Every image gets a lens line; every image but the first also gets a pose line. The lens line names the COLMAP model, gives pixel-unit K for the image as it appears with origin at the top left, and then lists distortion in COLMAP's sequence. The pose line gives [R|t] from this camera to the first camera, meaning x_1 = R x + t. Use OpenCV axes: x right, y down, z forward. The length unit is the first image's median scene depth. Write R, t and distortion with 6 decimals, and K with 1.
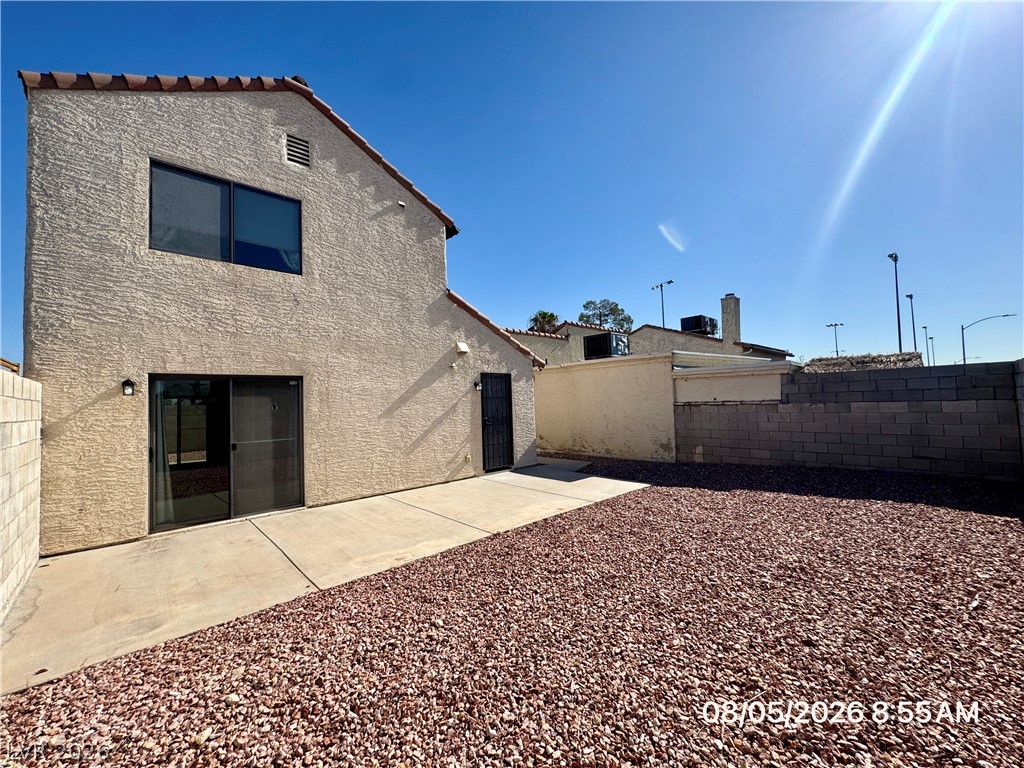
lens RADIAL K [[409.5, 0, 510.4], [0, 409.5, 385.0], [0, 0, 1]] dist [-0.000600, 0.000058]
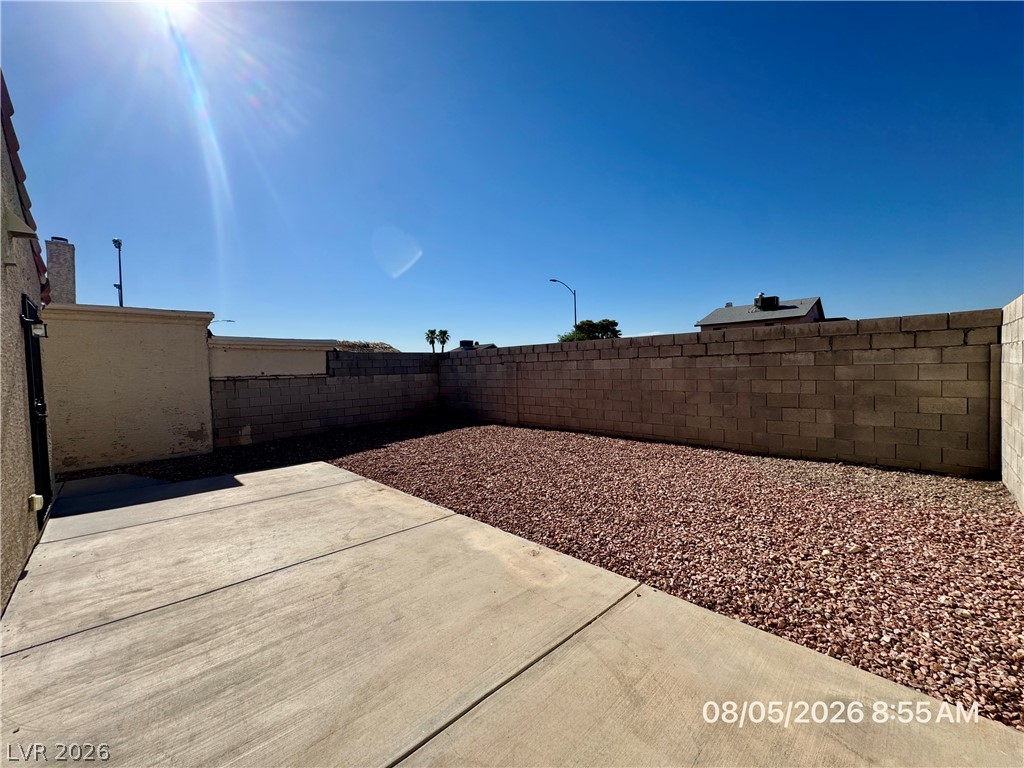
lens RADIAL K [[409.5, 0, 510.4], [0, 409.5, 385.0], [0, 0, 1]] dist [-0.000600, 0.000058]
pose [[-0.017856, -0.008922, 0.999801, -0.685871], [-0.012686, 0.999882, 0.008696, 0.071661], [-0.999760, -0.012528, -0.017967, 0.710404]]
